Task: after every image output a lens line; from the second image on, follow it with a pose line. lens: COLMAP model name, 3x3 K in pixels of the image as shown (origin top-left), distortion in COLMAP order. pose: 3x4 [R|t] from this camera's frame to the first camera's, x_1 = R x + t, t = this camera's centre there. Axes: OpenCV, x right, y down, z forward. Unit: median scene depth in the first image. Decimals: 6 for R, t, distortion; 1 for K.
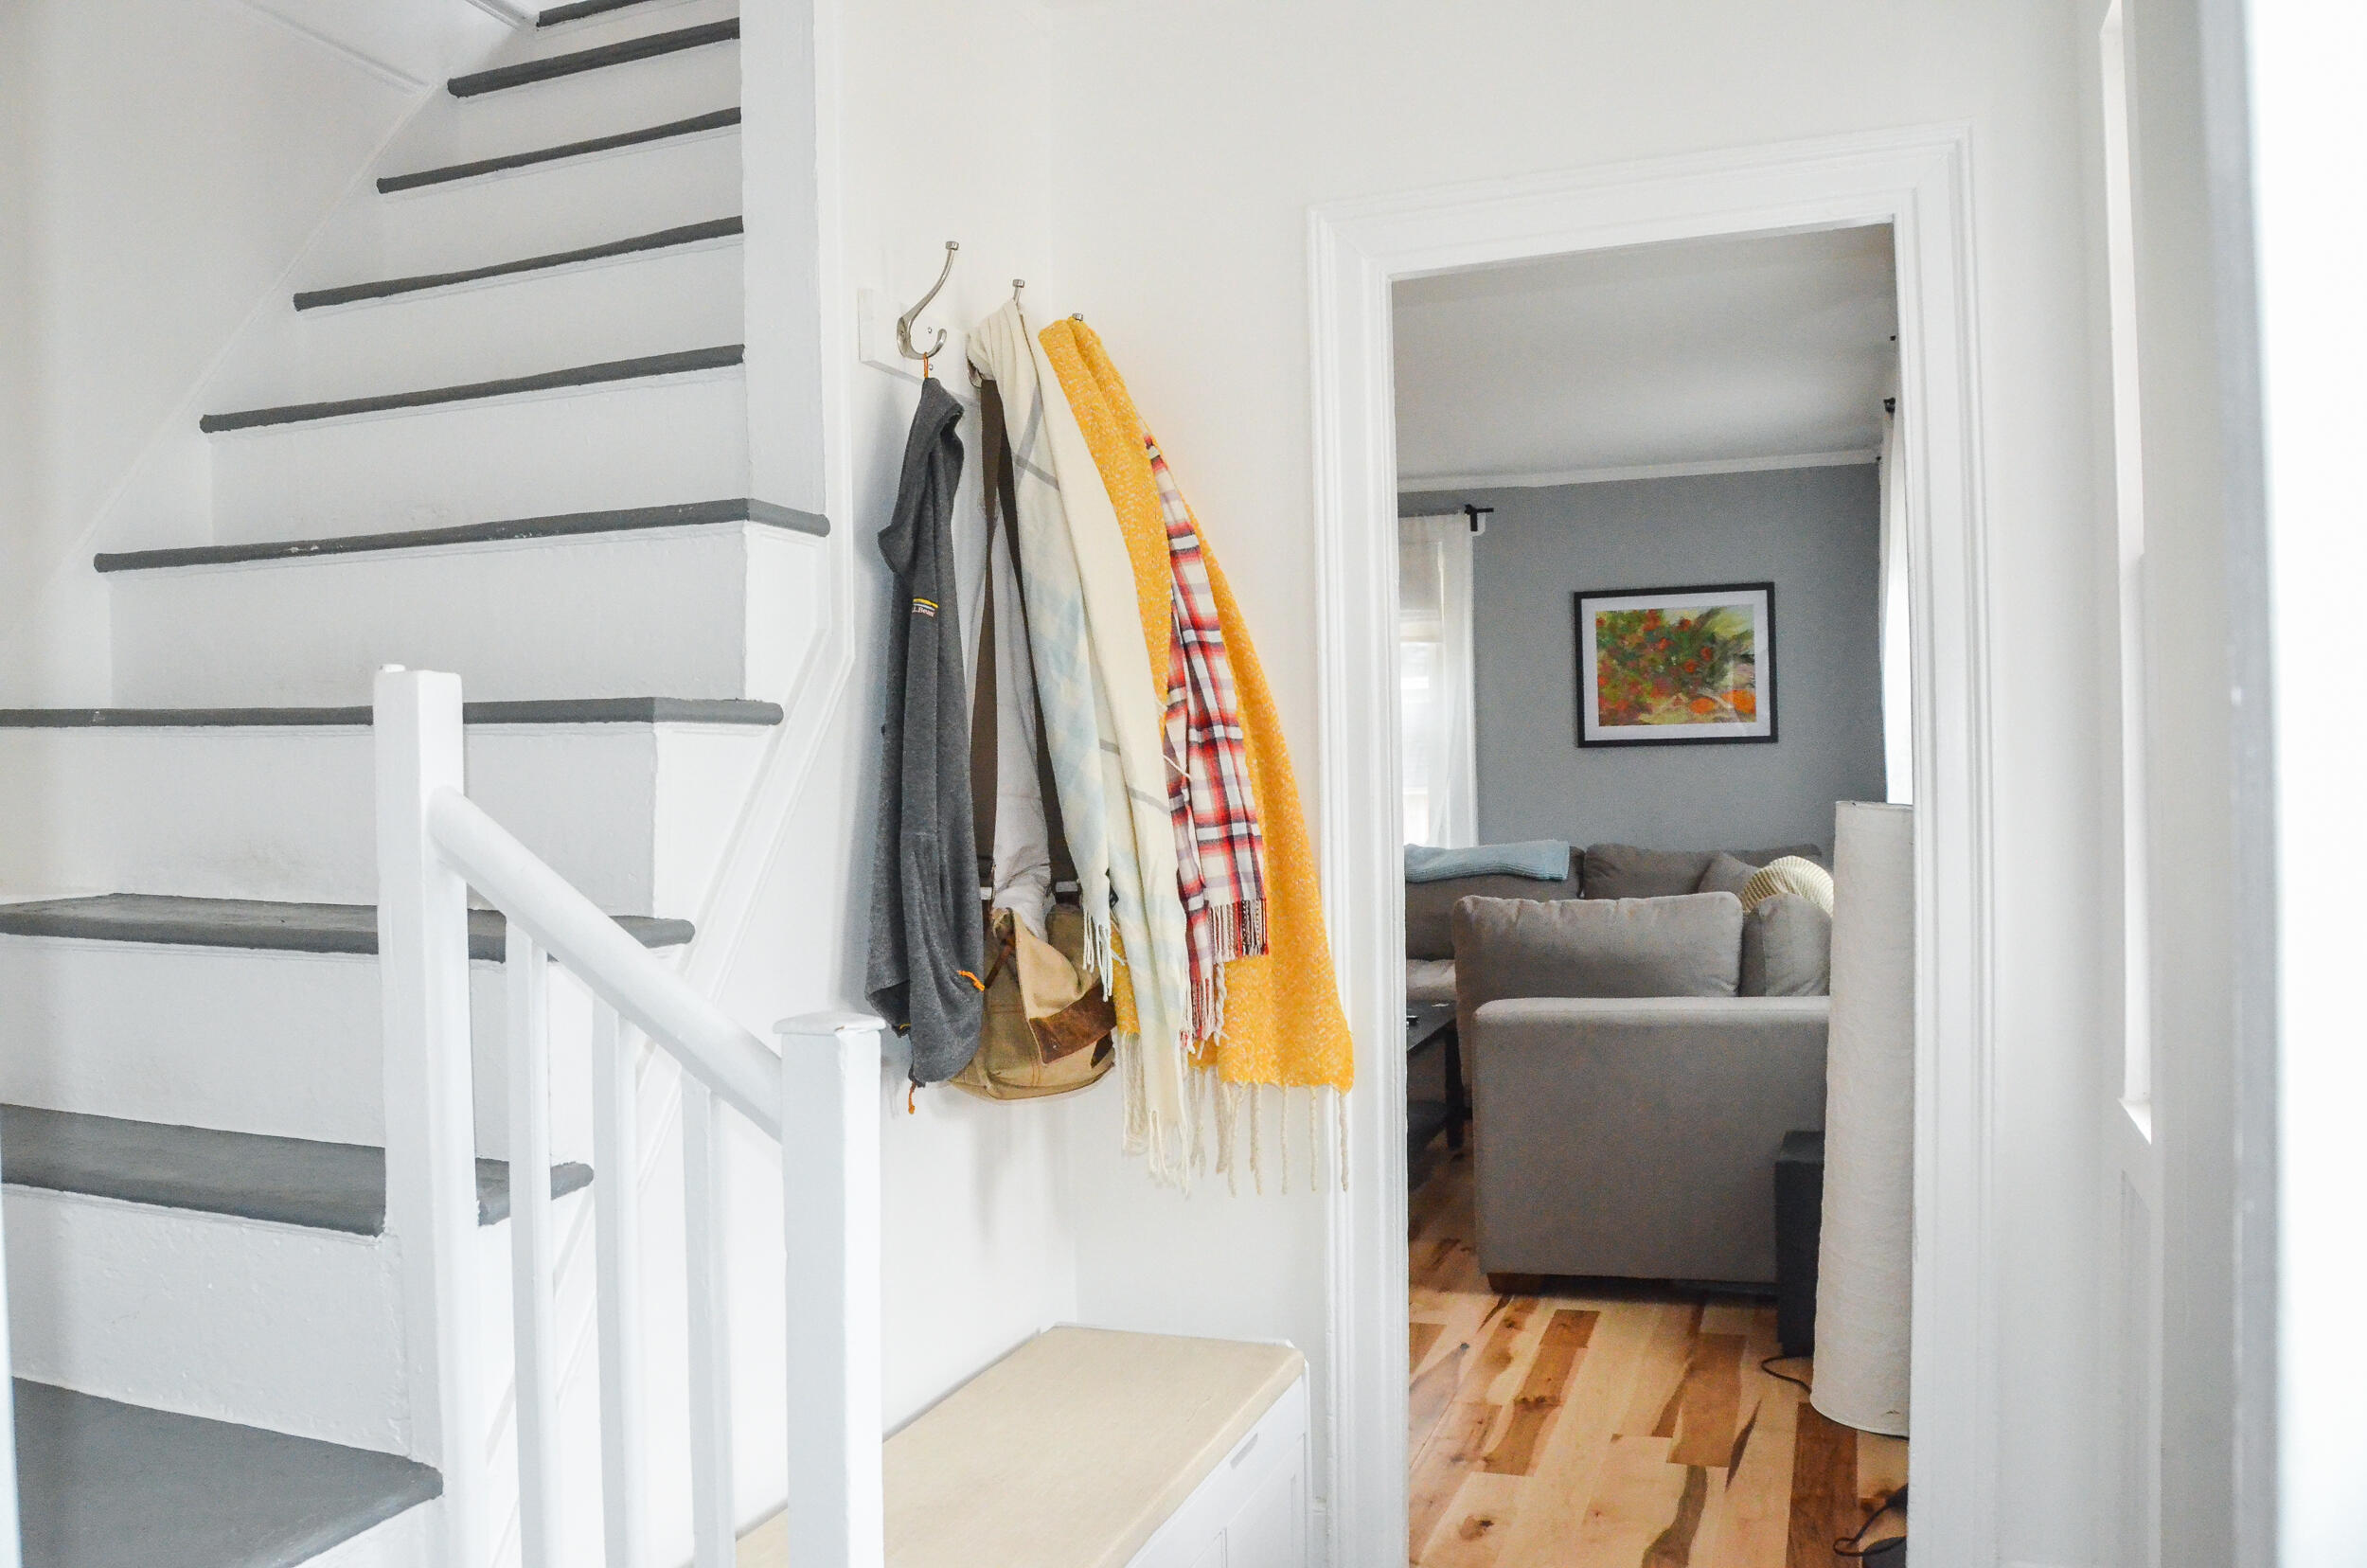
lens RADIAL K [[1860.3, 0, 1166.8], [0, 1860.3, 803.9], [0, 0, 1]] dist [-0.167895, 0.127715]
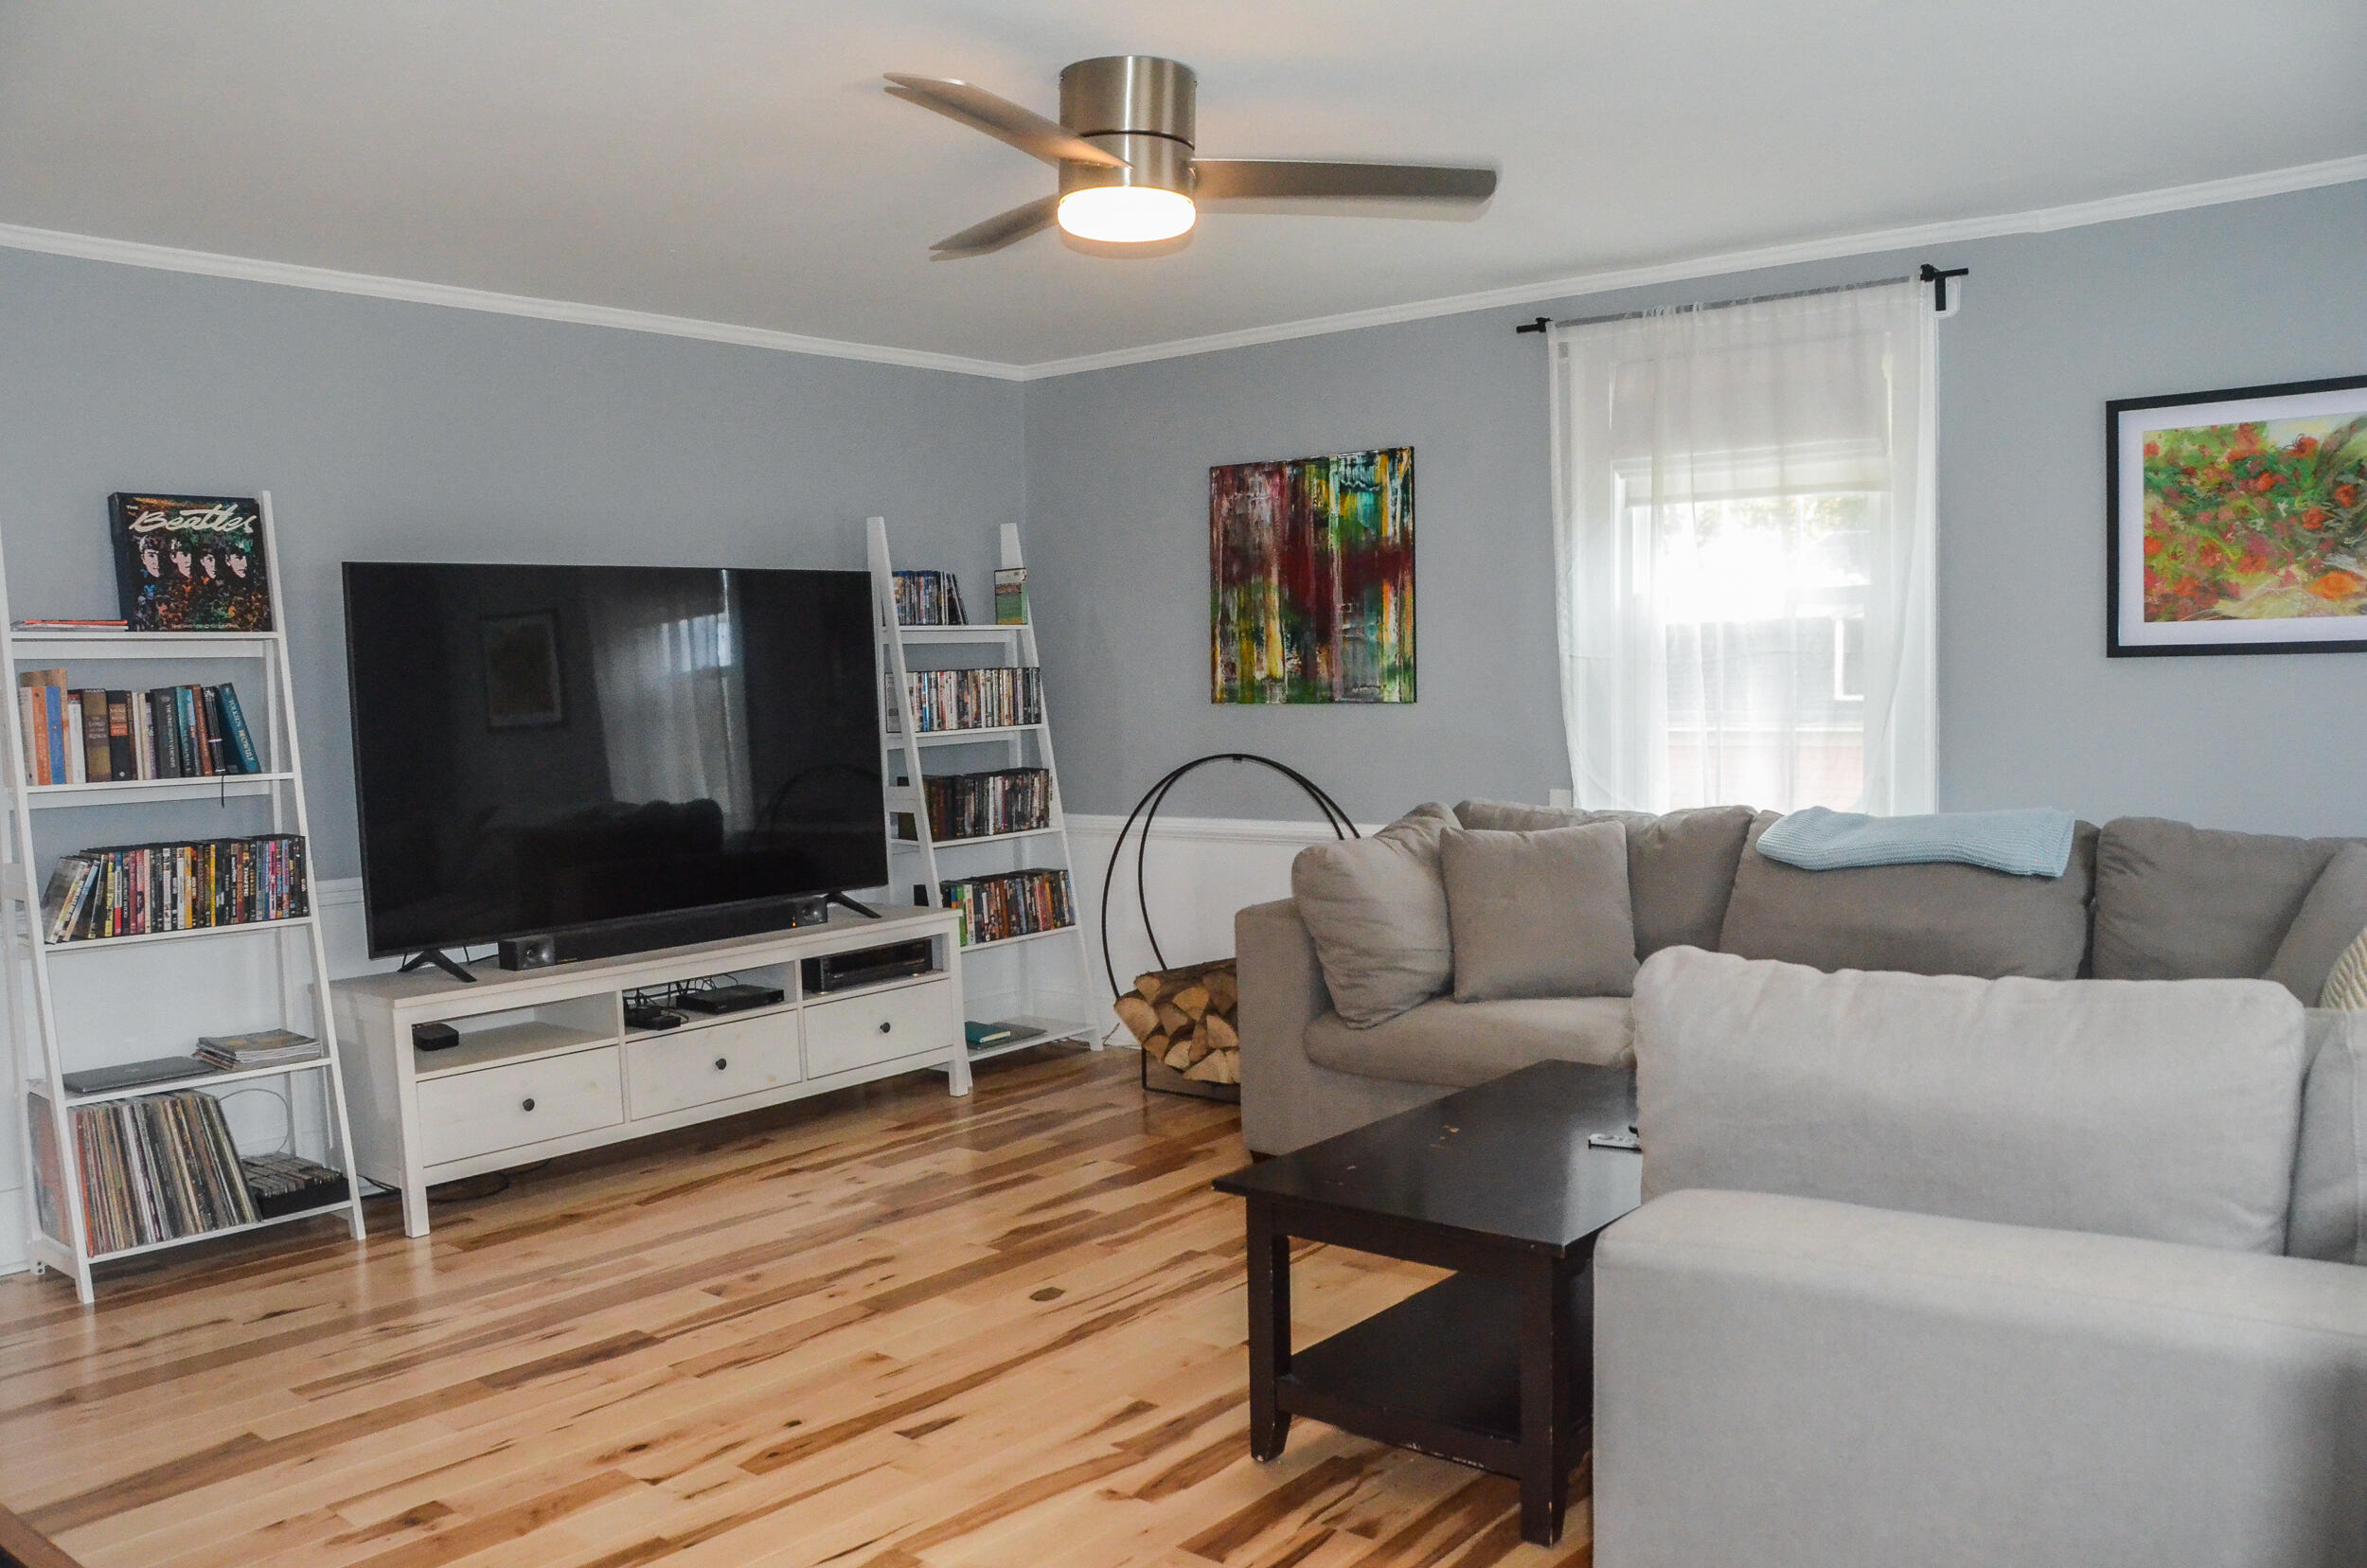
lens RADIAL K [[1860.3, 0, 1166.8], [0, 1860.3, 803.9], [0, 0, 1]] dist [-0.167895, 0.127715]
pose [[0.944169, 0.029048, -0.328178, 0.127581], [-0.015483, 0.998917, 0.043871, -0.003395], [0.329097, -0.036341, 0.943597, 0.344815]]
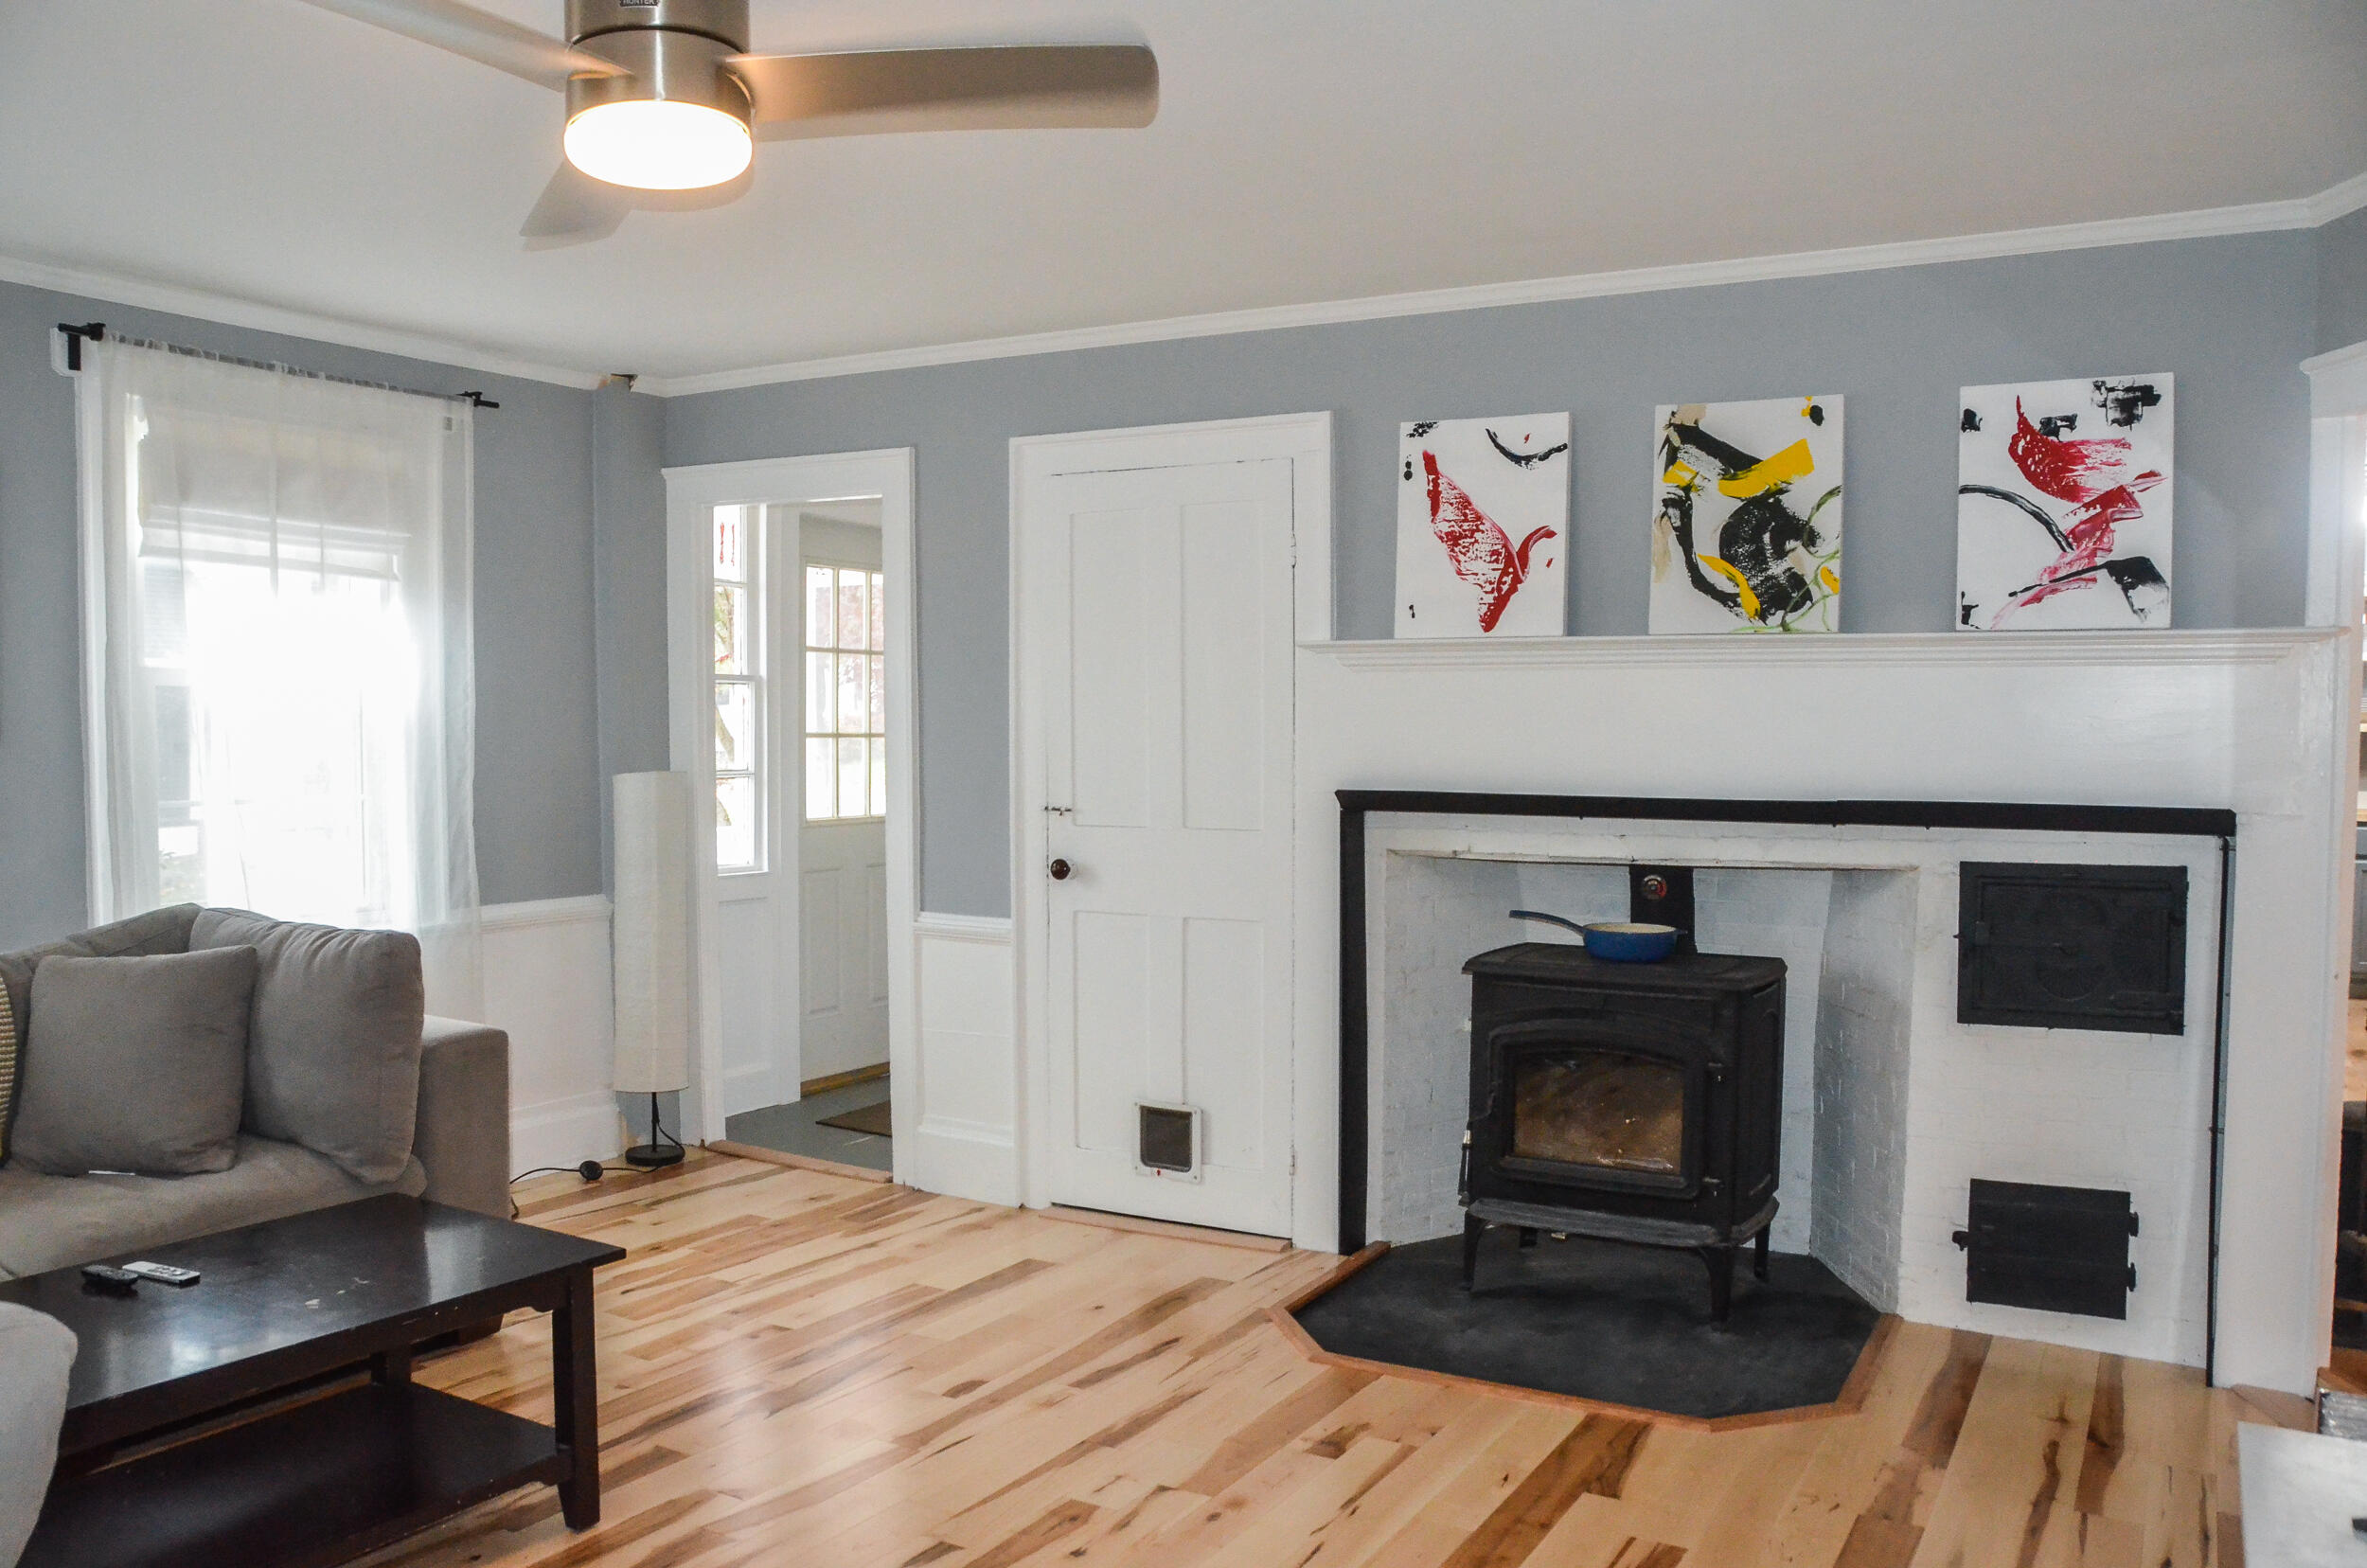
lens RADIAL K [[1840.7, 0, 1180.5], [0, 1840.7, 807.7], [0, 0, 1]] dist [-0.162769, 0.112052]
pose [[-0.986842, 0.016103, 0.160881, -0.191769], [0.026329, 0.997751, 0.061635, -0.027598], [-0.159527, 0.065060, -0.985047, 1.118433]]
